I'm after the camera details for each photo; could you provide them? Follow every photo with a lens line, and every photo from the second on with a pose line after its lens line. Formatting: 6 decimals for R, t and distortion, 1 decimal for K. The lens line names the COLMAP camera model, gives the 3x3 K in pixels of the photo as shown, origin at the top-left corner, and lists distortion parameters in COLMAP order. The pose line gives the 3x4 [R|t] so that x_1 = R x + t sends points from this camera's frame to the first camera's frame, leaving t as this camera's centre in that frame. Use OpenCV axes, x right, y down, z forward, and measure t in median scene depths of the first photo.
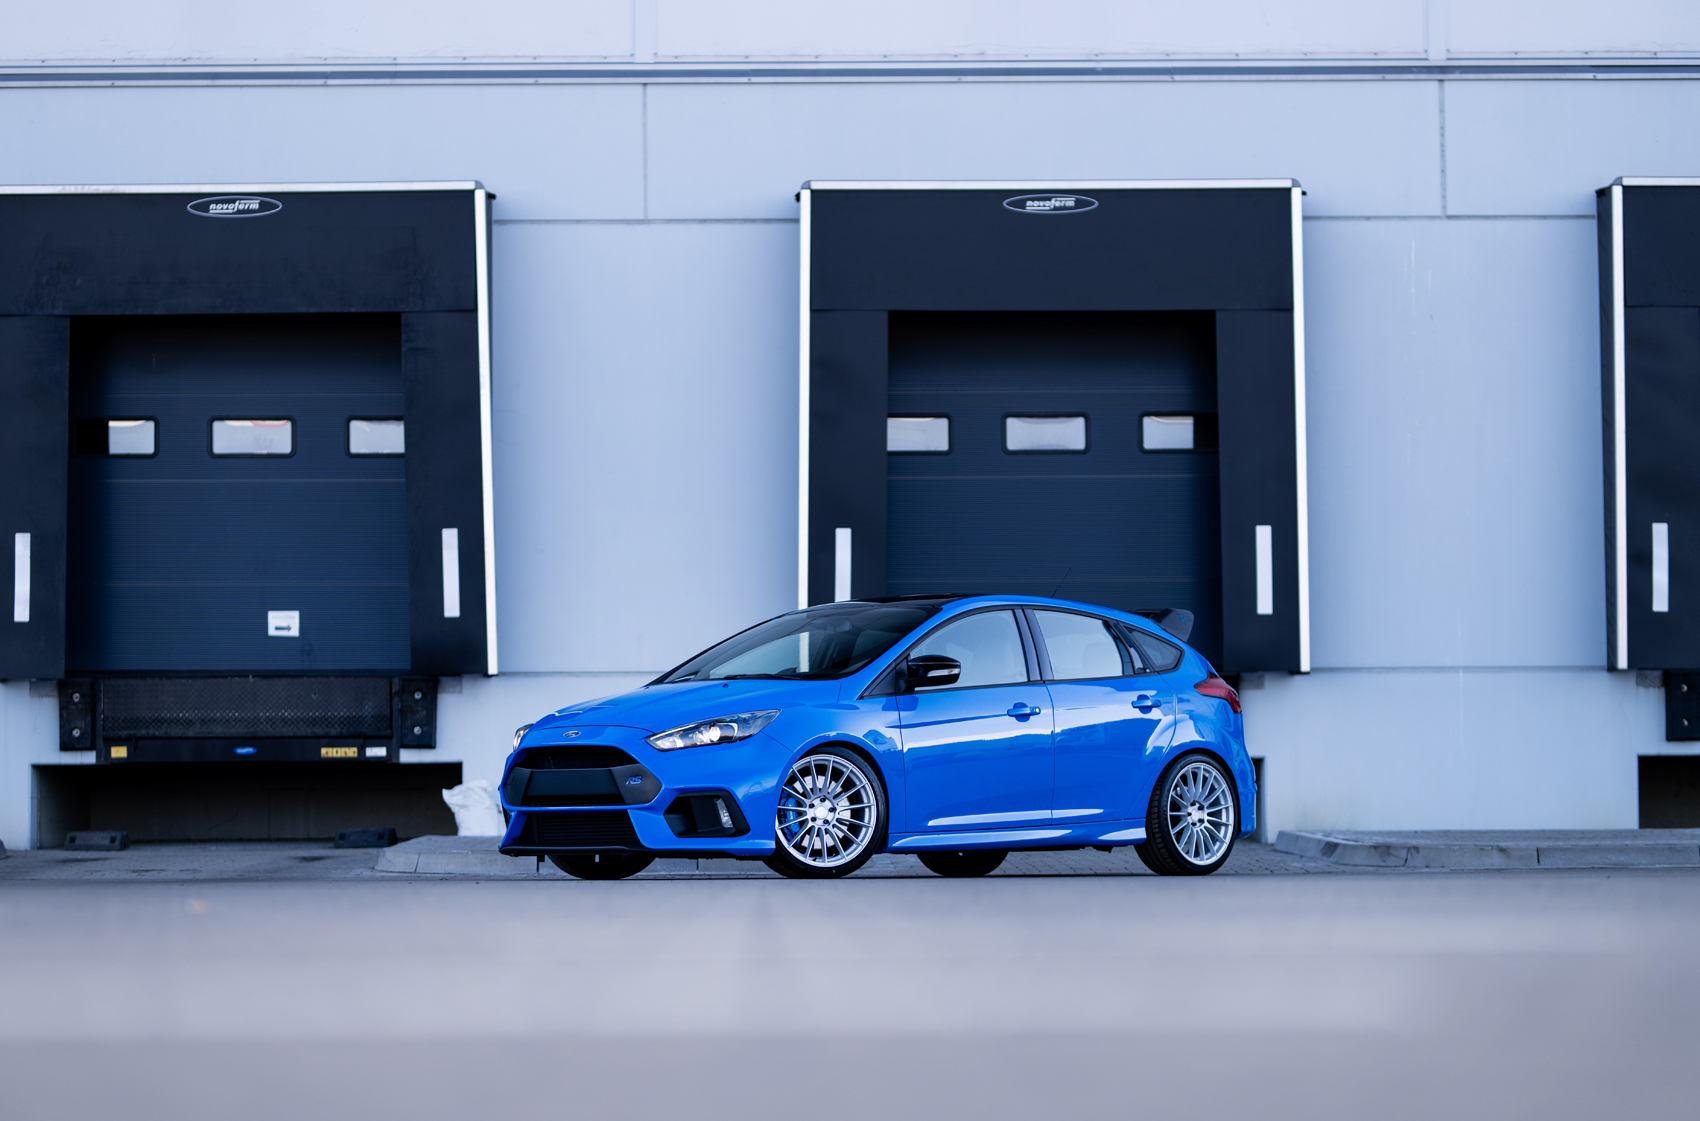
lens RADIAL K [[4145.2, 0, 850.0], [0, 4145.2, 560.5], [0, 0, 1]] dist [-0.004474, -0.216545]
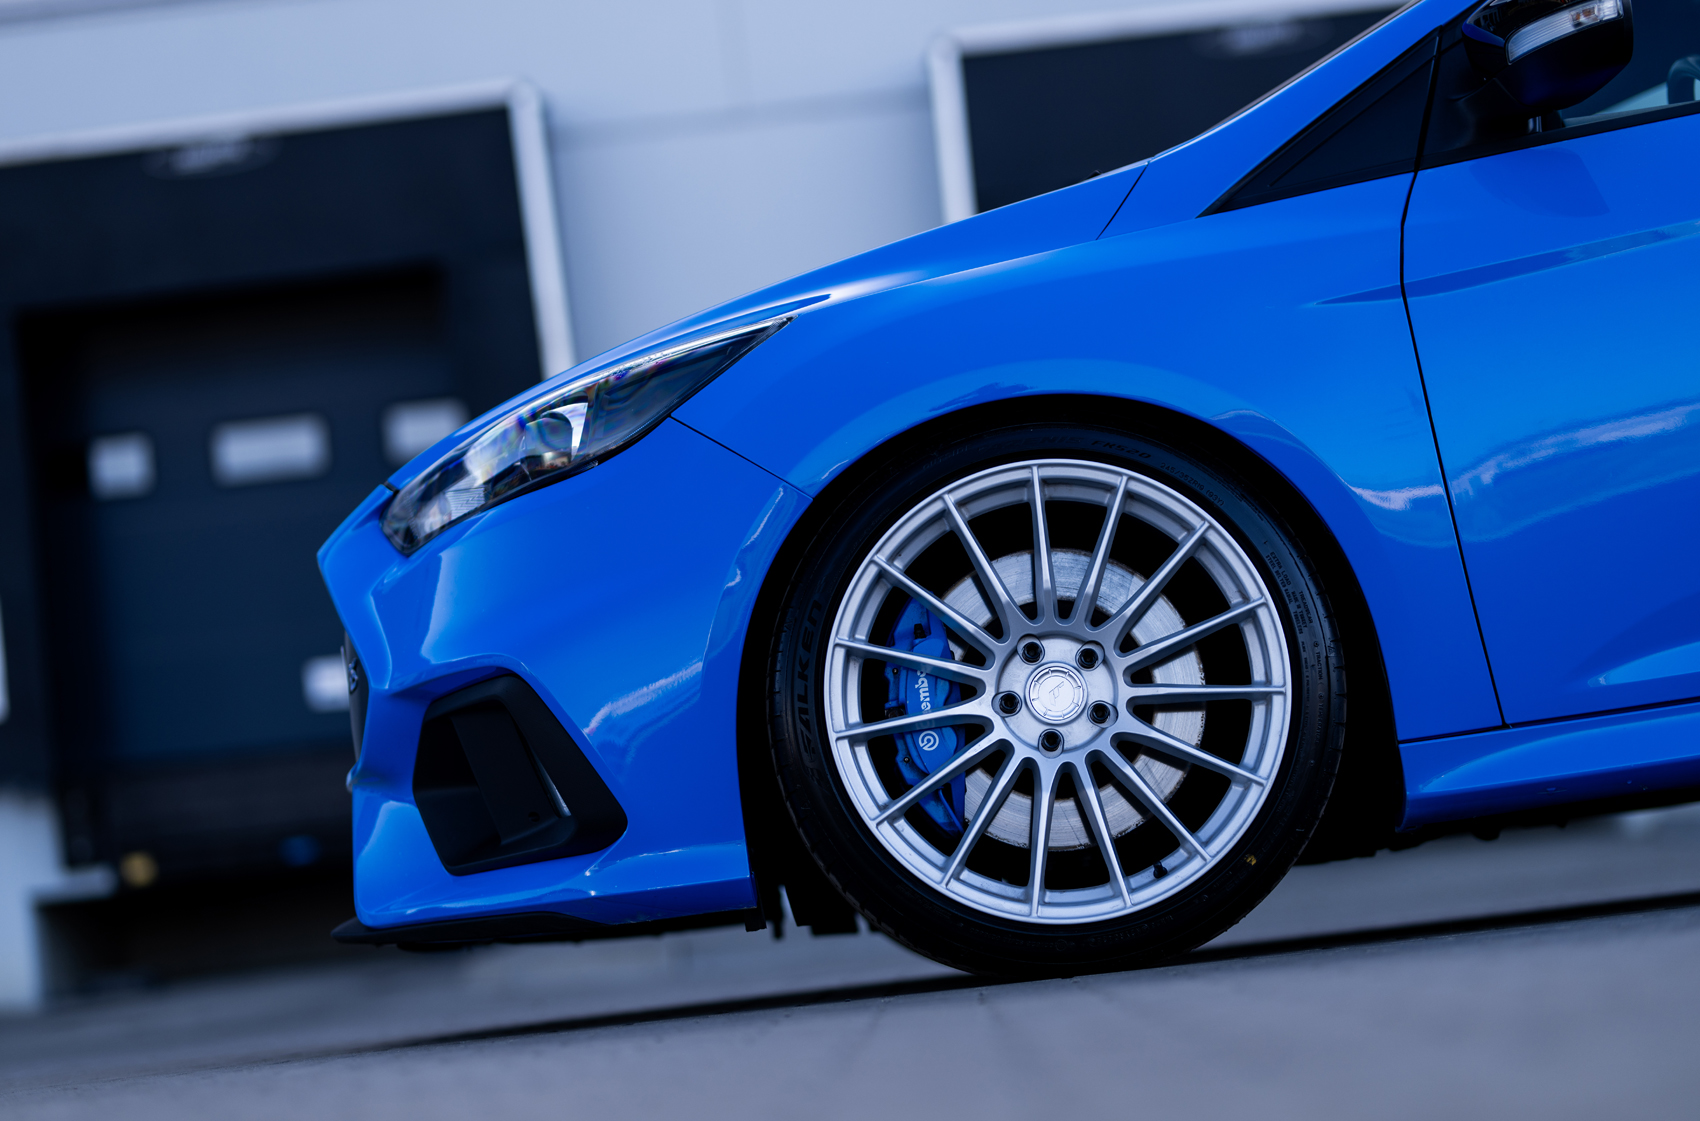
lens RADIAL K [[4145.2, 0, 850.0], [0, 4145.2, 560.5], [0, 0, 1]] dist [-0.004474, -0.216545]
pose [[0.993611, -0.106891, -0.036214, -0.010096], [0.106293, 0.994171, -0.018070, 0.017159], [0.037935, 0.014105, 0.999181, 0.232317]]
